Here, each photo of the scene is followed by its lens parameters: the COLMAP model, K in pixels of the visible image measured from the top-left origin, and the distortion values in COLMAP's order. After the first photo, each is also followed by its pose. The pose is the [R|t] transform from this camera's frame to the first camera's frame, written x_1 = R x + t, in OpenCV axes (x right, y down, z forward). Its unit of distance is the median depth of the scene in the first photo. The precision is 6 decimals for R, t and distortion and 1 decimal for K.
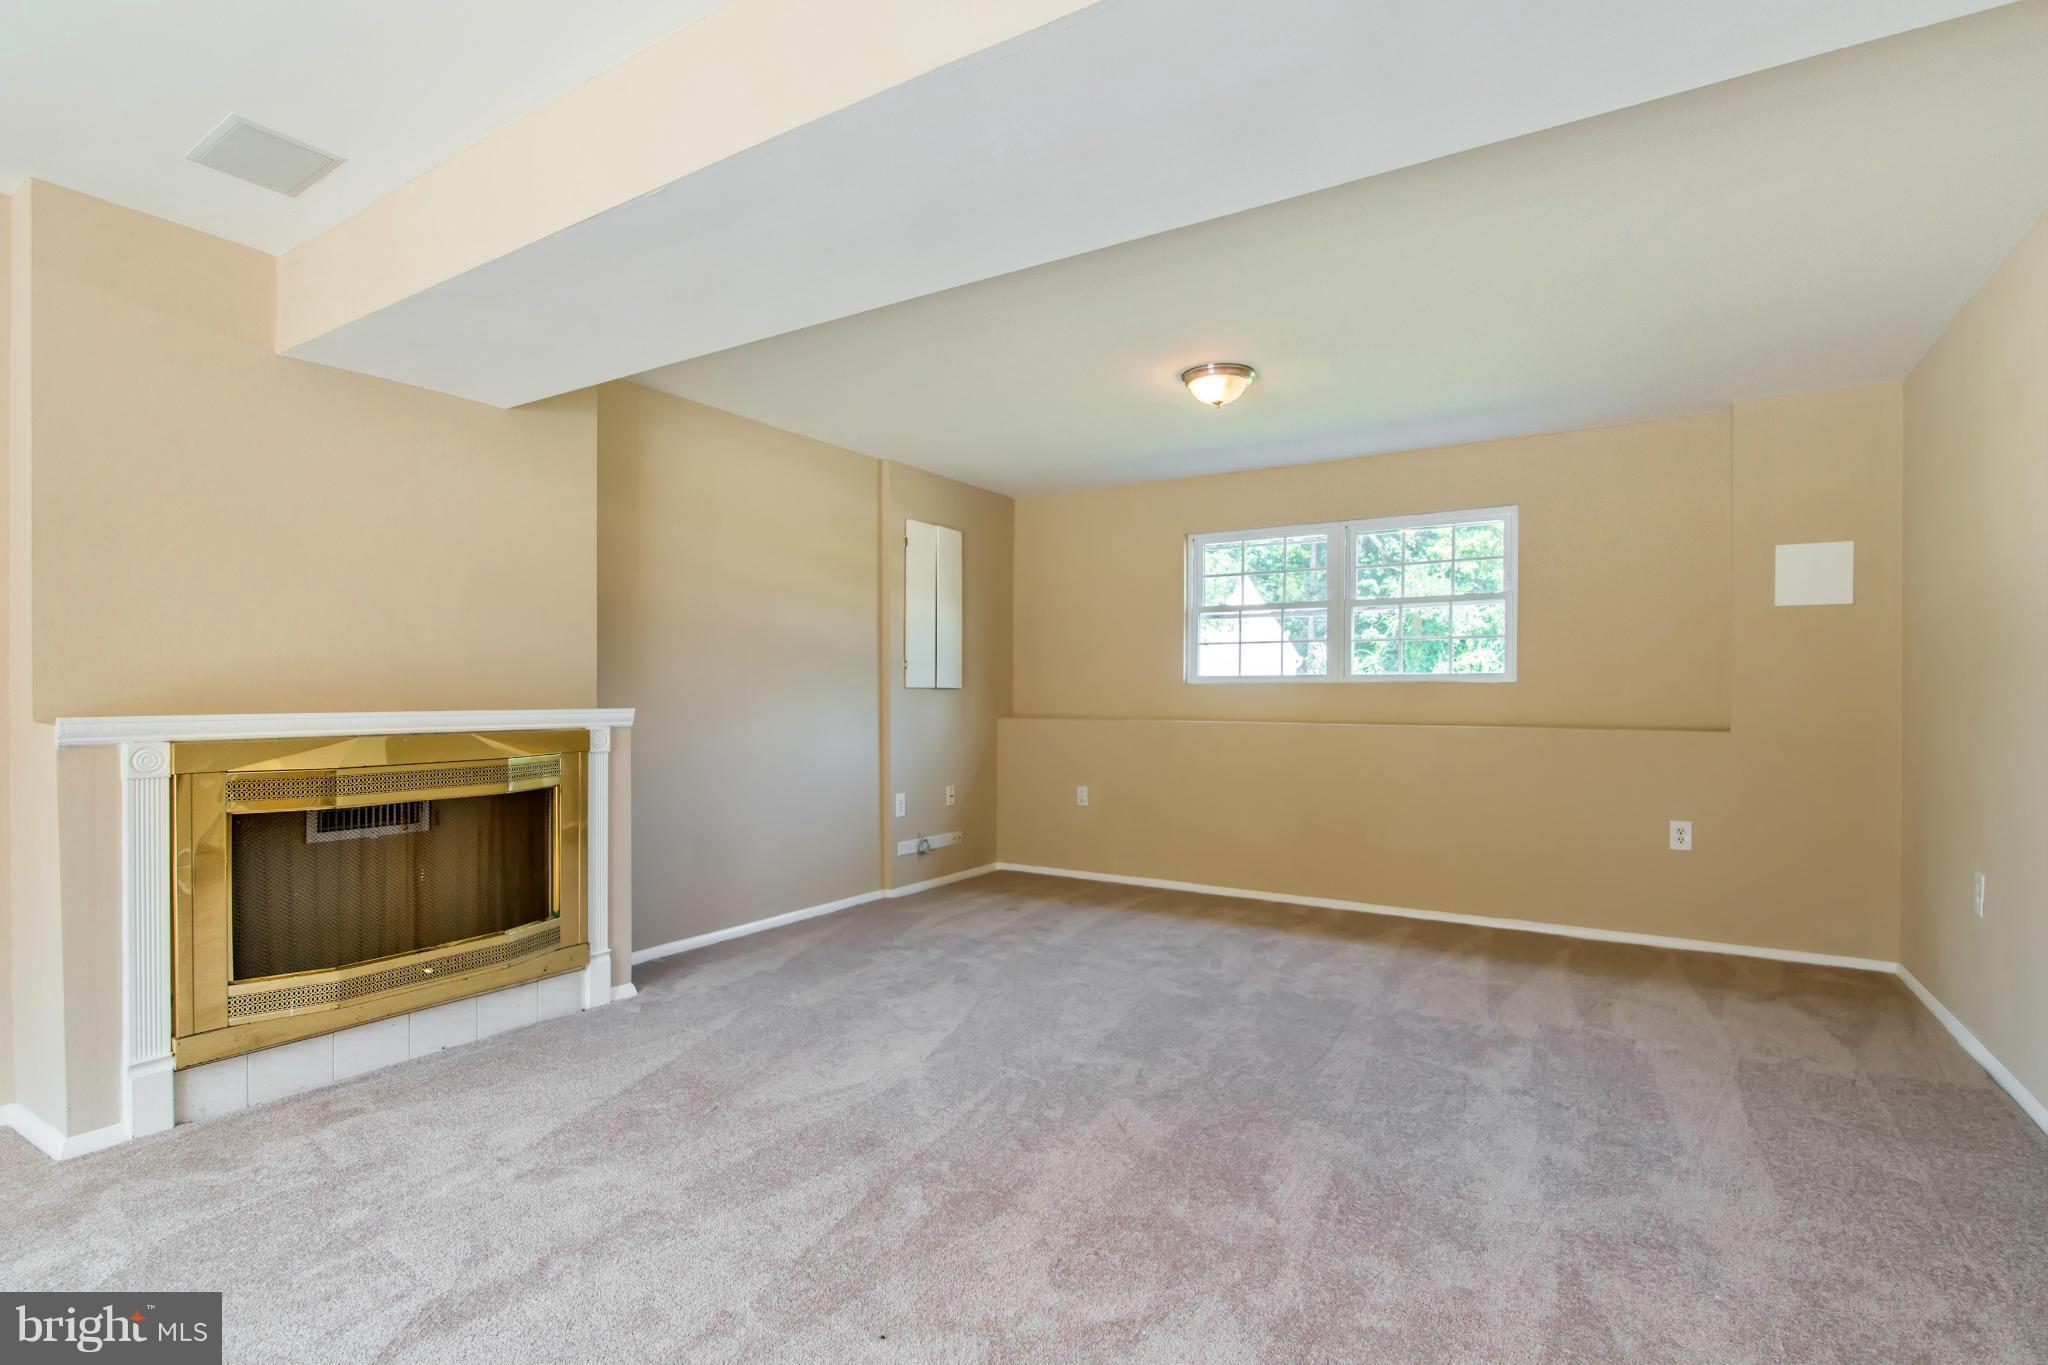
lens RADIAL K [[943.5, 0, 1027.2], [0, 943.5, 696.4], [0, 0, 1]] dist [-0.015738, 0.000946]
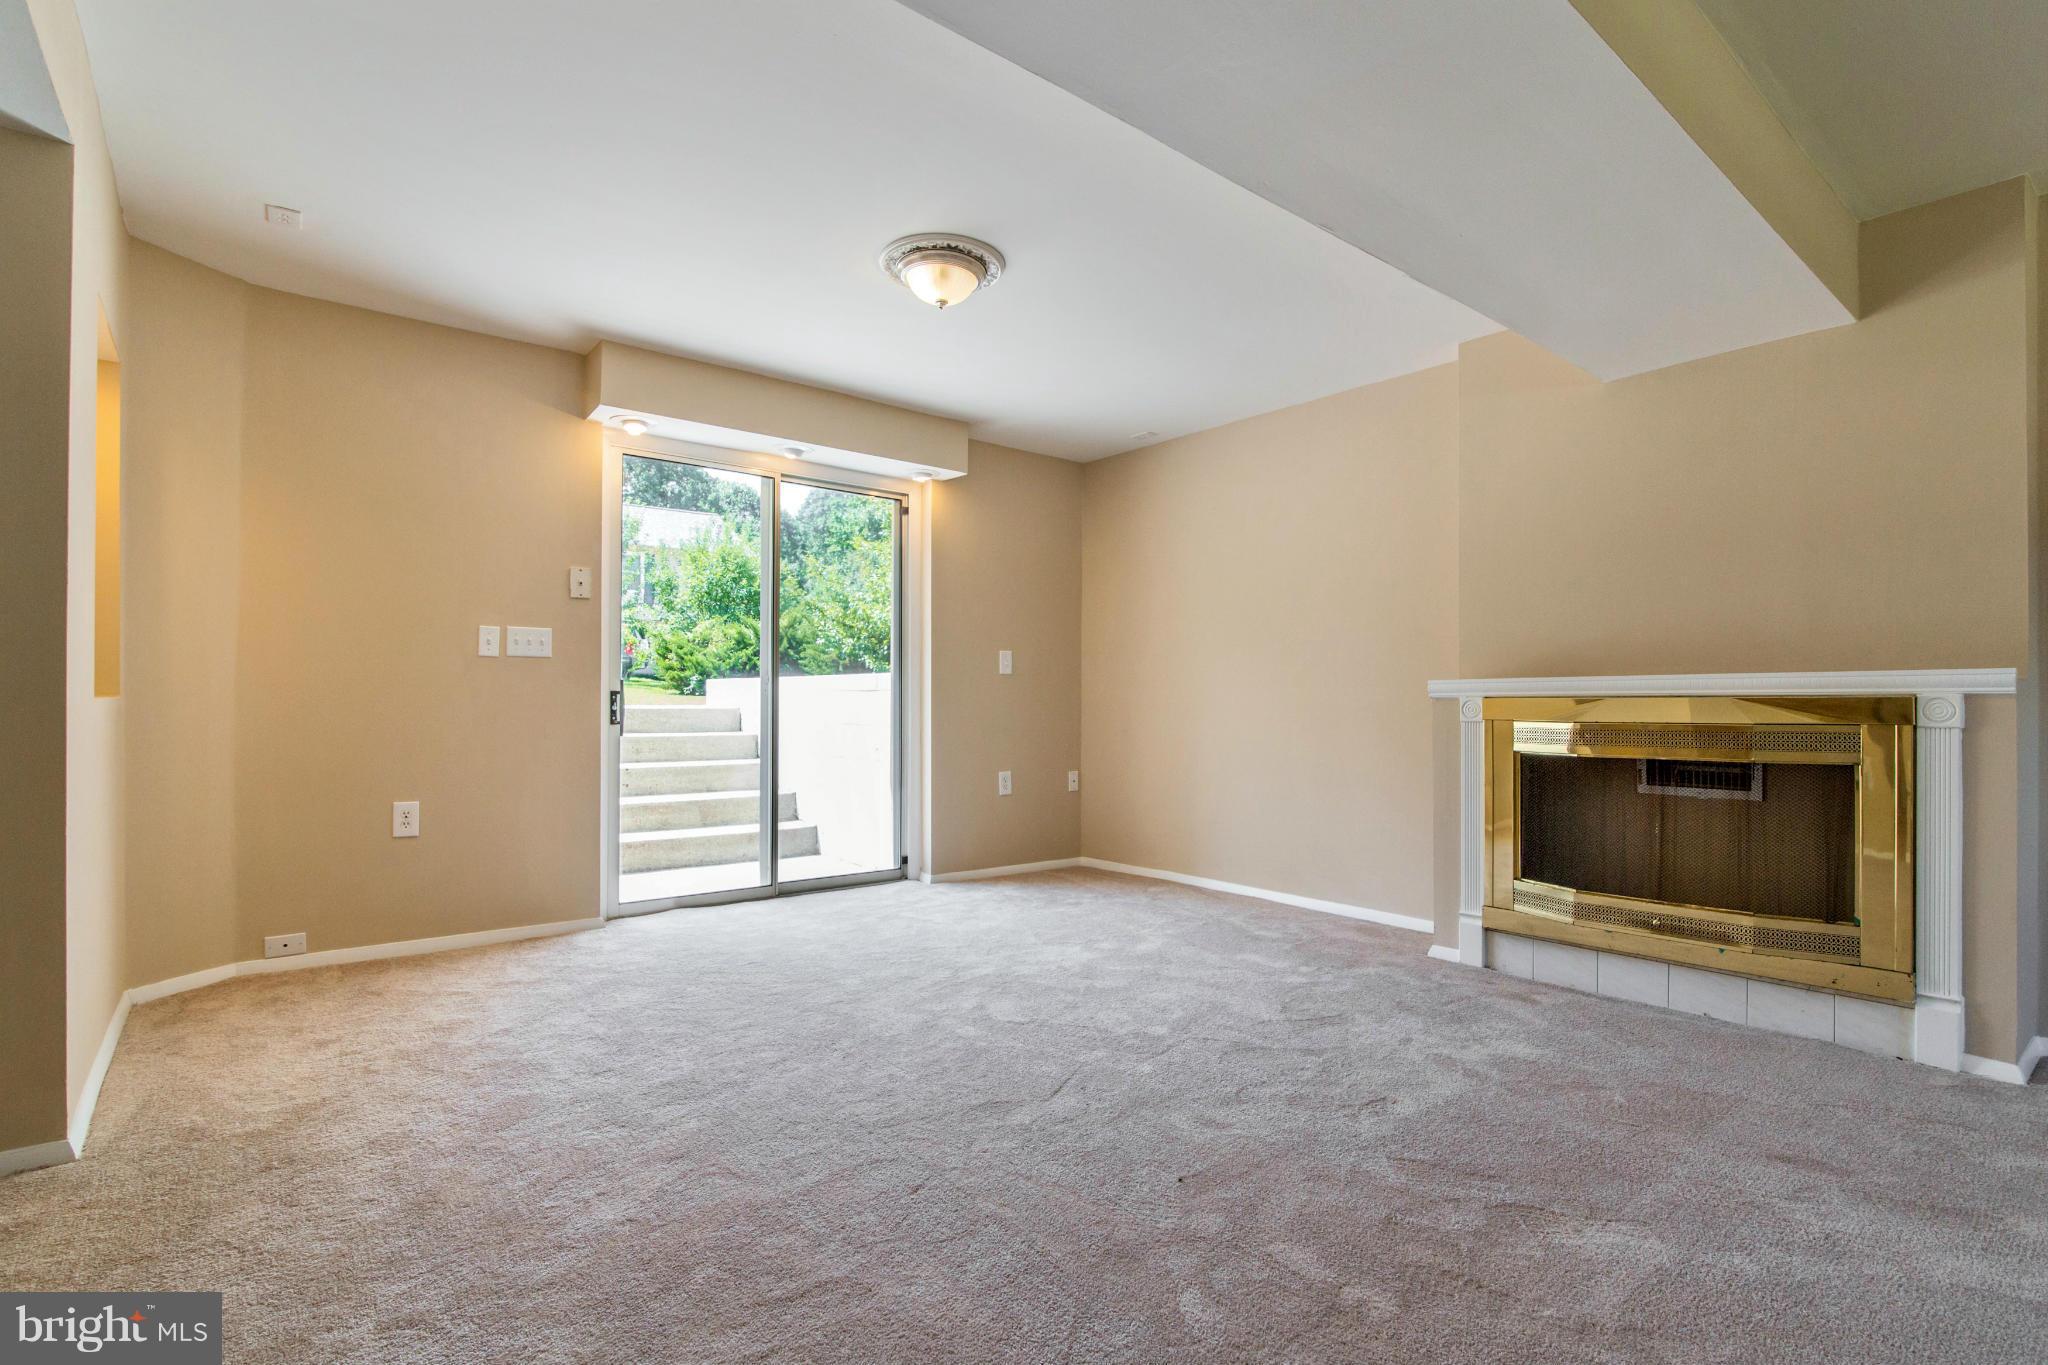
lens RADIAL K [[943.5, 0, 1034.0], [0, 943.5, 681.5], [0, 0, 1]] dist [-0.015738, 0.000946]
pose [[-0.288255, -0.024240, -0.957247, 0.501247], [-0.002906, 0.999697, -0.024440, 0.047105], [0.957549, -0.004264, -0.288238, 0.569124]]
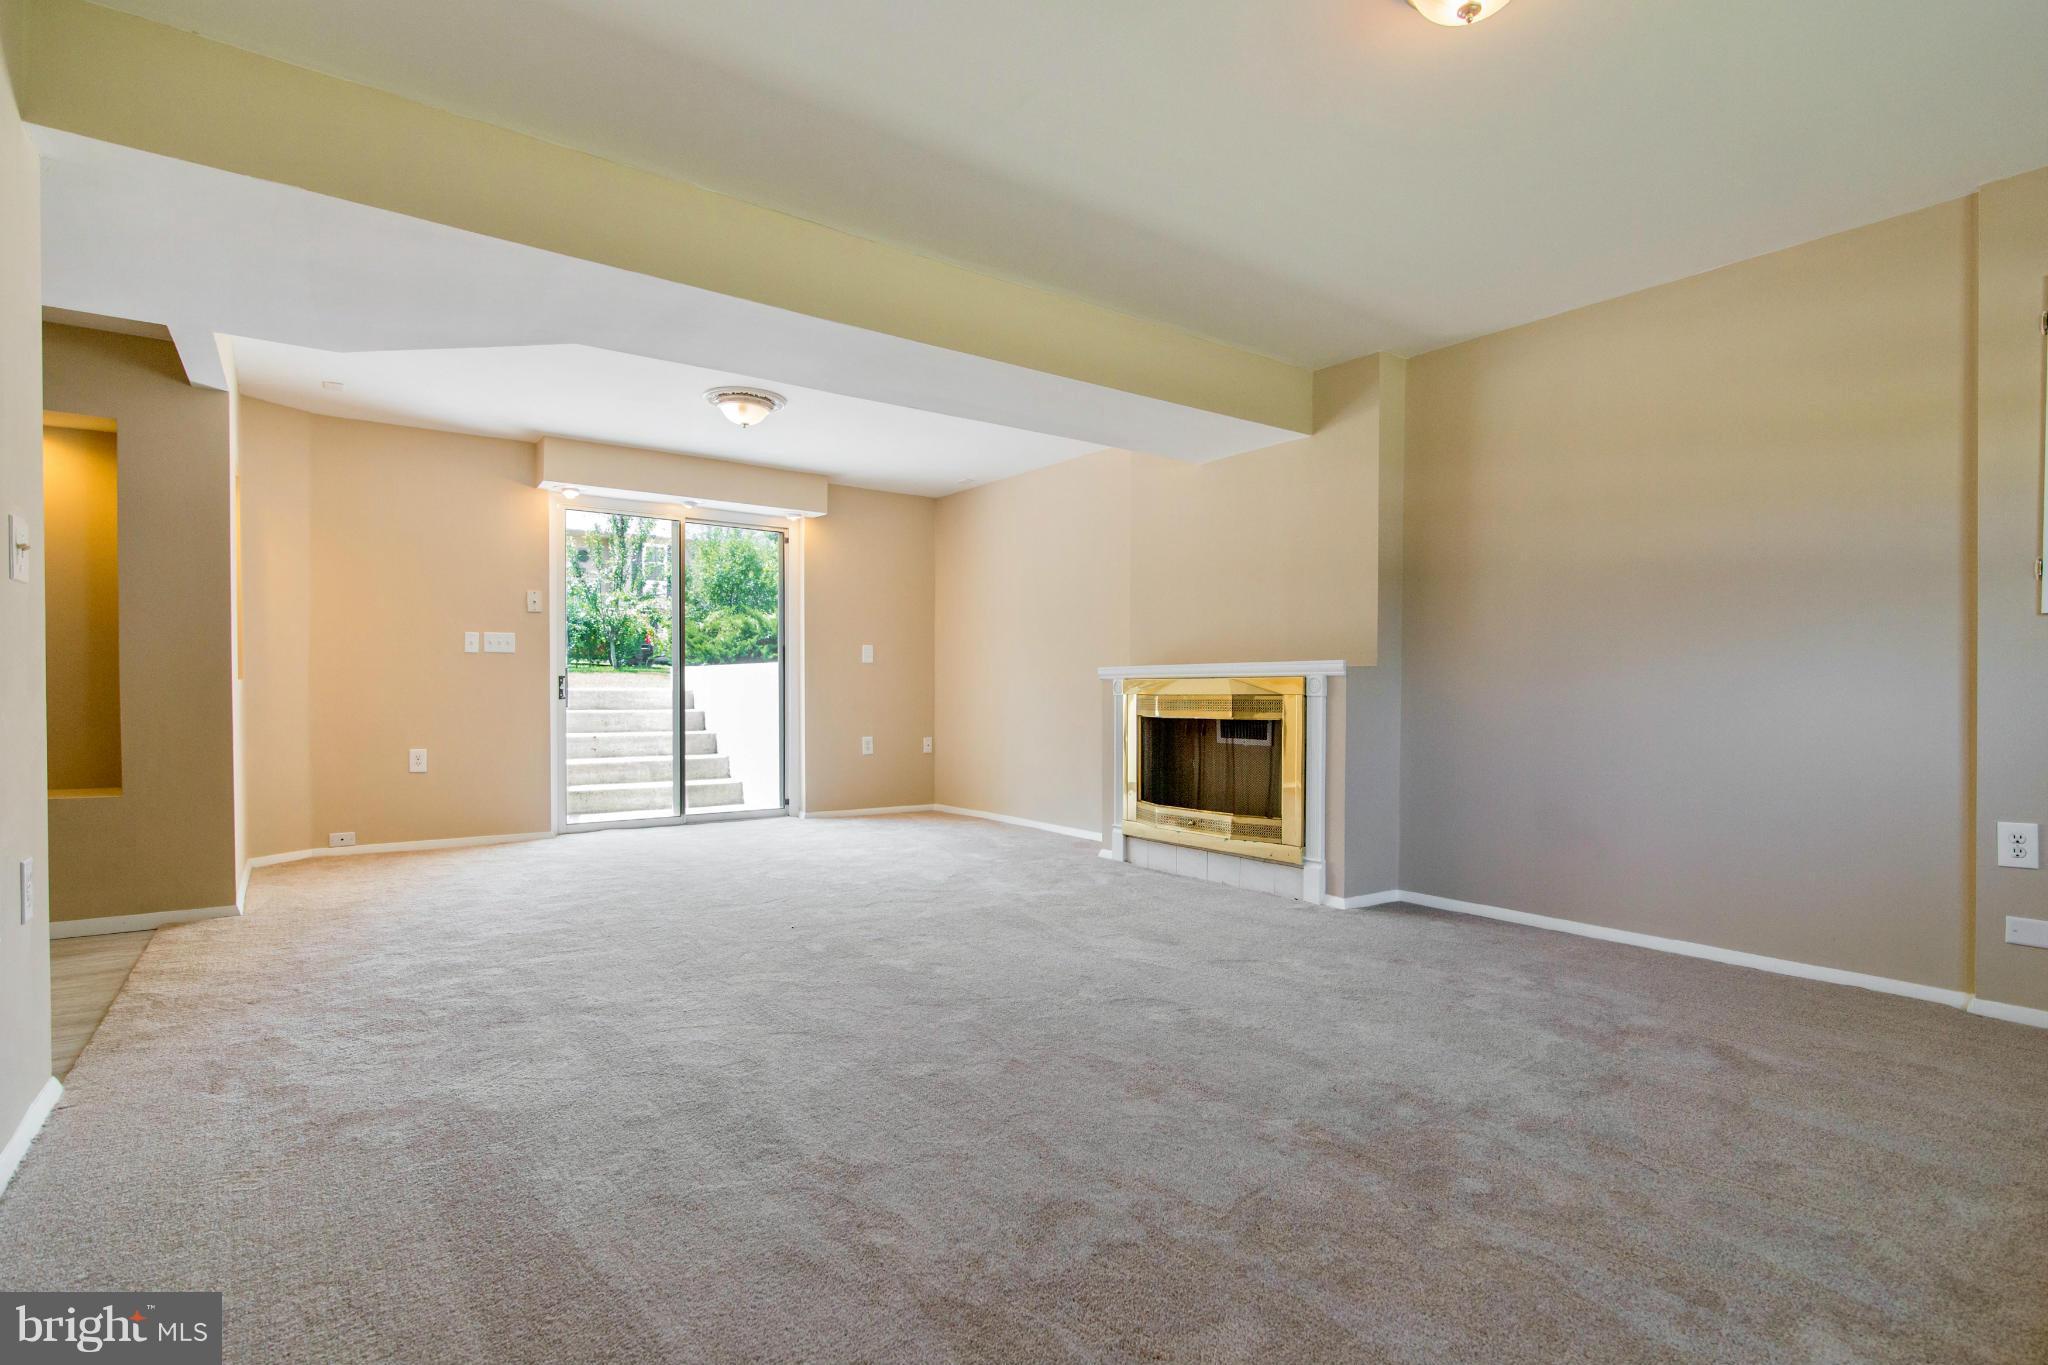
lens RADIAL K [[943.5, 0, 1017.8], [0, 943.5, 685.7], [0, 0, 1]] dist [-0.015738, 0.000946]
pose [[-0.329945, -0.005479, -0.943984, 0.895473], [-0.001961, 0.999985, -0.005119, 0.057781], [0.943998, 0.000162, -0.329951, 1.124982]]
